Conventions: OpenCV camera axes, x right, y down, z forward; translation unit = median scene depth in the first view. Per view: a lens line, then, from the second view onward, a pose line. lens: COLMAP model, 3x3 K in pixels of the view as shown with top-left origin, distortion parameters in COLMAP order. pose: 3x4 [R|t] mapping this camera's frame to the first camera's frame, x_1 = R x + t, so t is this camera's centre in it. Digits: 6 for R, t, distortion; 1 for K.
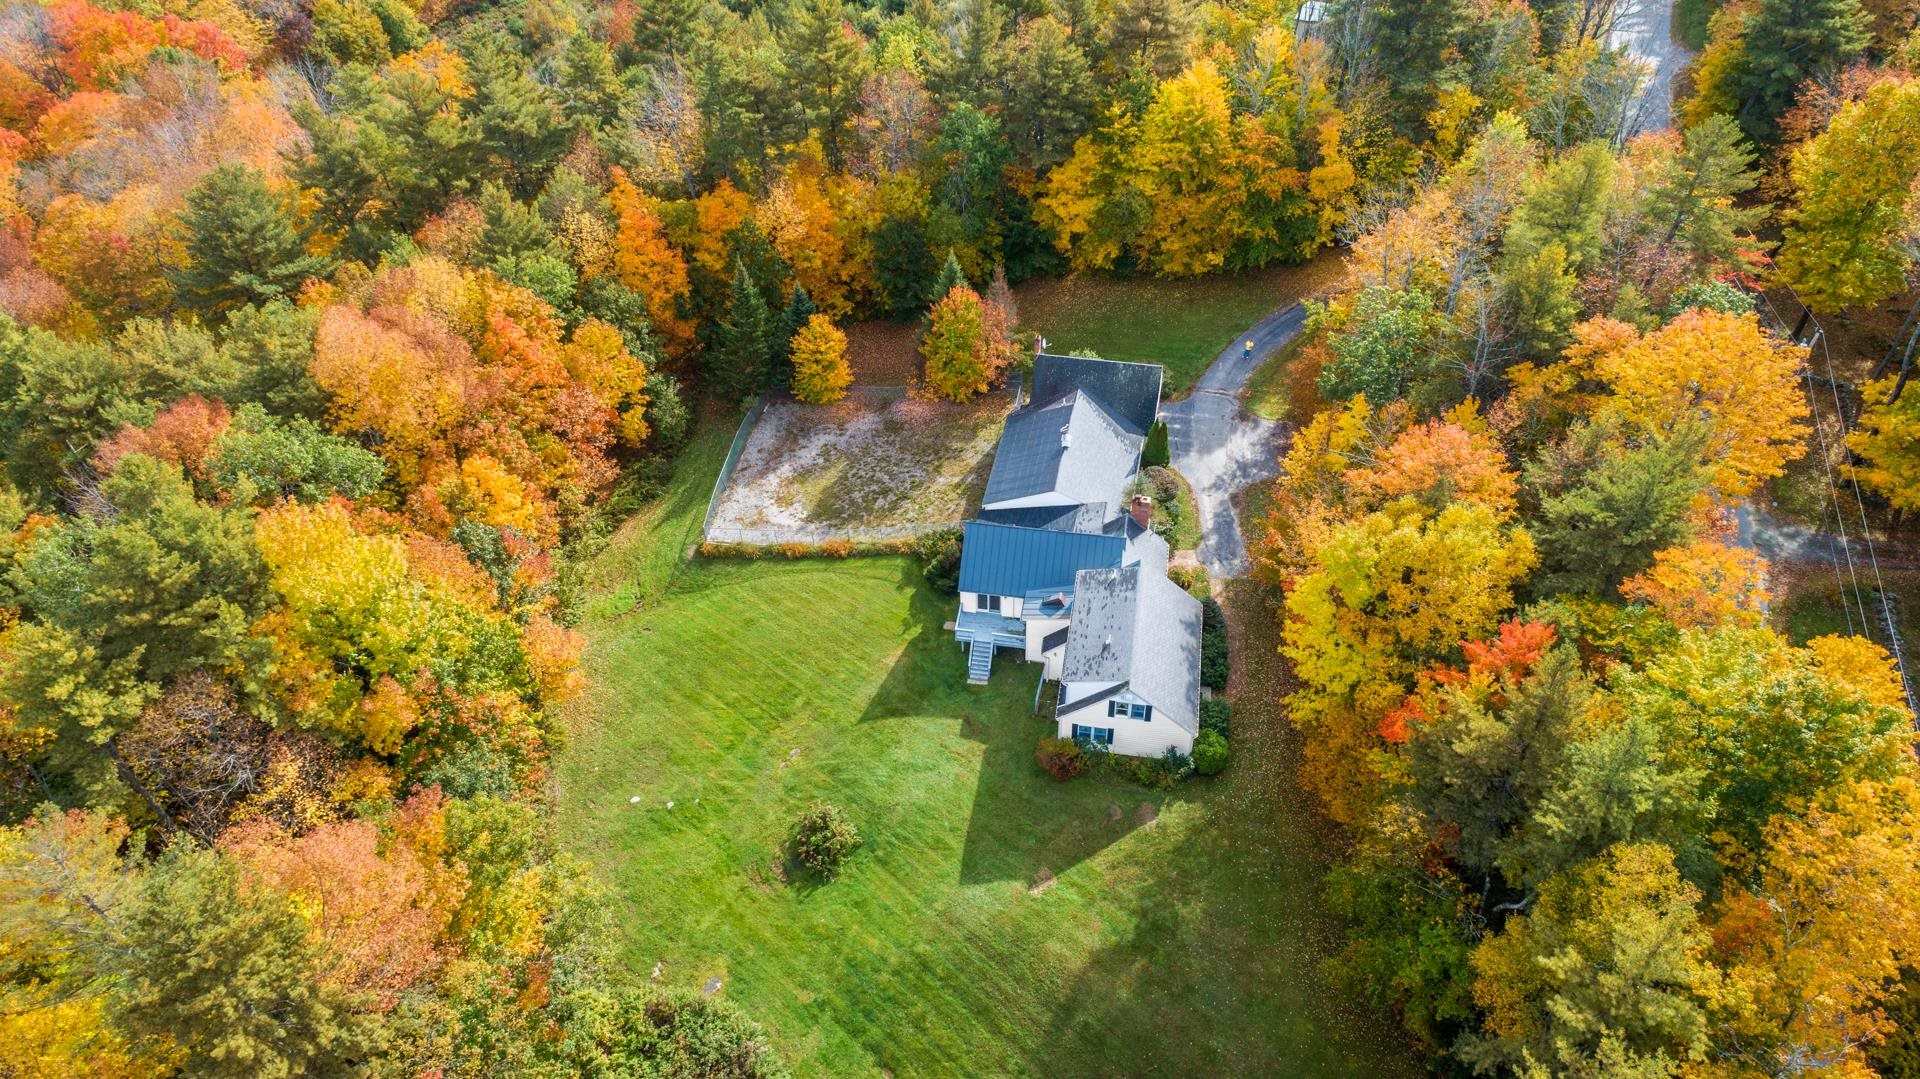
lens RADIAL K [[1266.3, 0, 960.0], [0, 1266.3, 539.5], [0, 0, 1]] dist [0.172217, -0.142571]
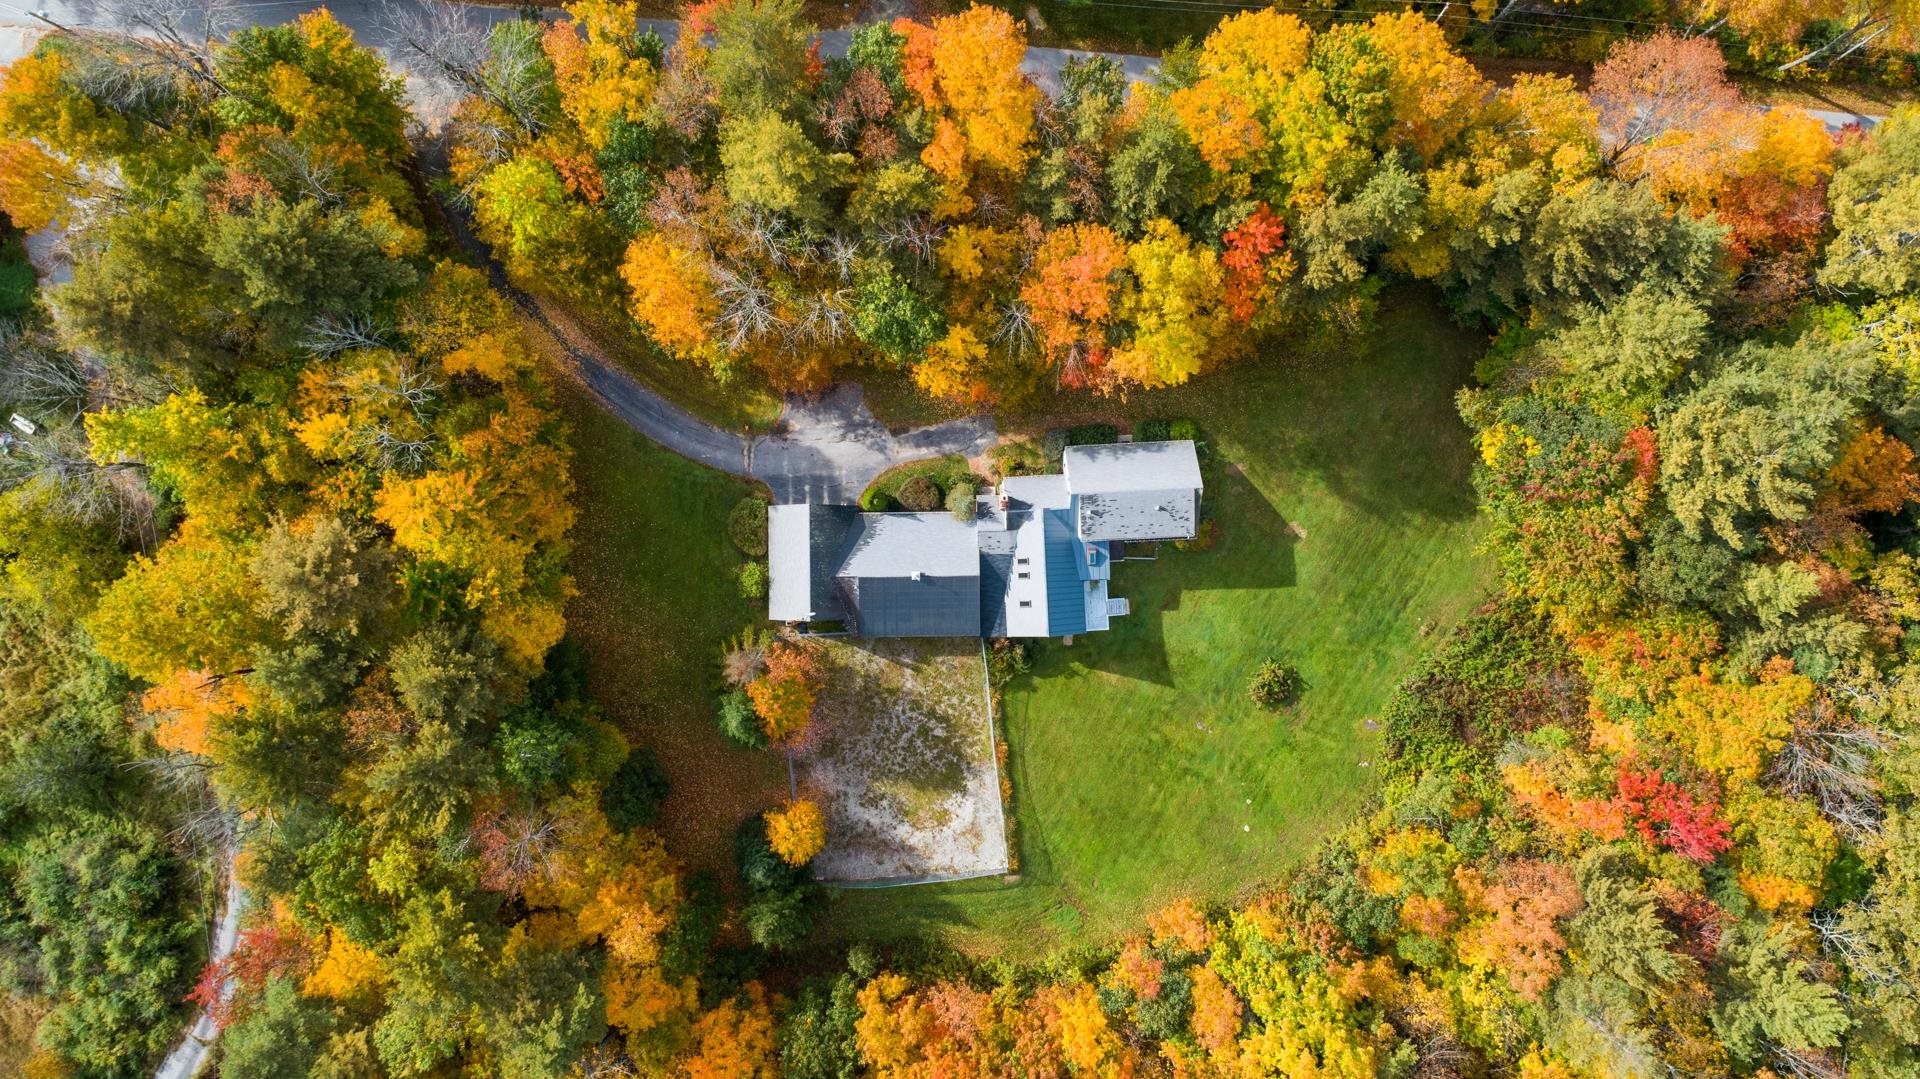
lens RADIAL K [[1266.3, 0, 960.0], [0, 1266.3, 539.5], [0, 0, 1]] dist [0.172217, -0.142571]
pose [[-0.211736, -0.976871, 0.029860, 0.071142], [0.670195, -0.122891, 0.731940, -0.863889], [-0.711341, 0.174990, 0.680714, 0.179180]]
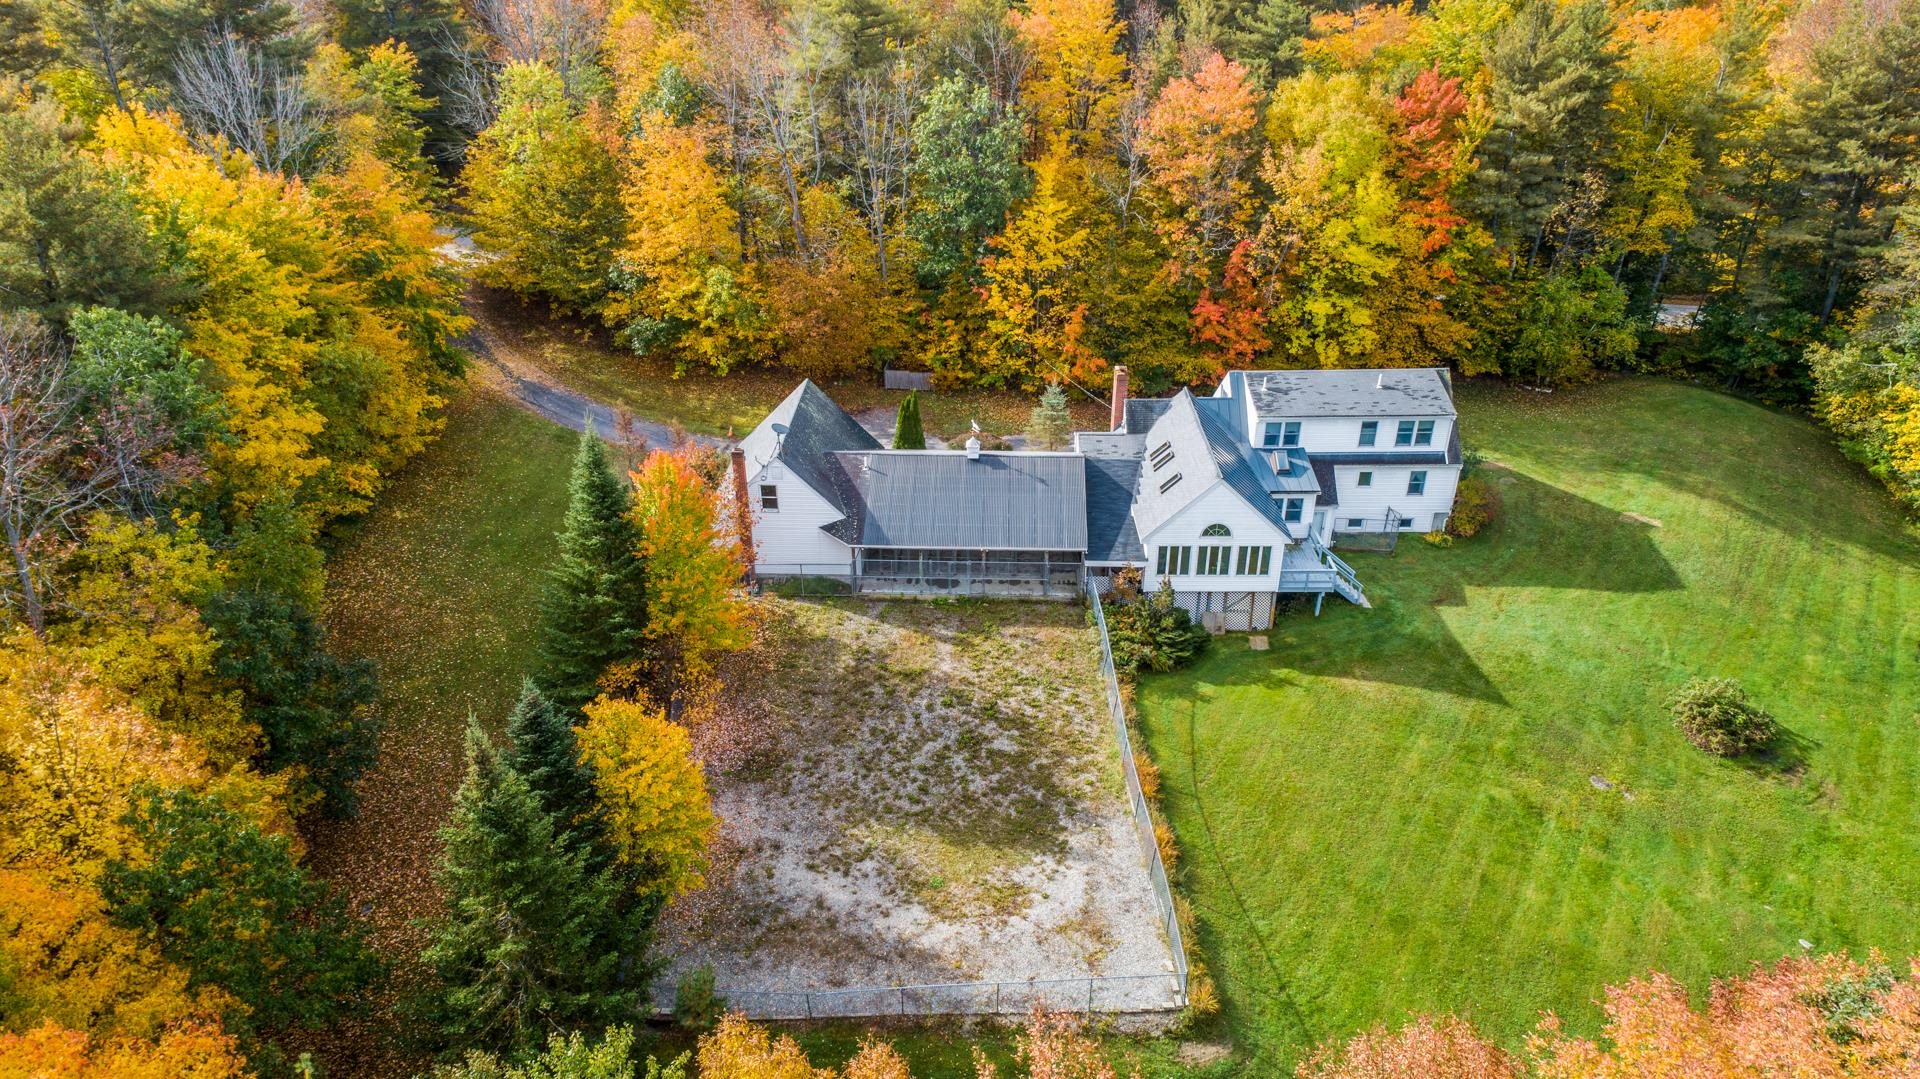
lens RADIAL K [[1266.3, 0, 960.0], [0, 1266.3, 539.5], [0, 0, 1]] dist [0.172217, -0.142571]
pose [[-0.161024, -0.454095, 0.876281, -0.499365], [0.683588, 0.589101, 0.430892, -0.328713], [-0.711884, 0.668399, 0.215555, 0.870676]]
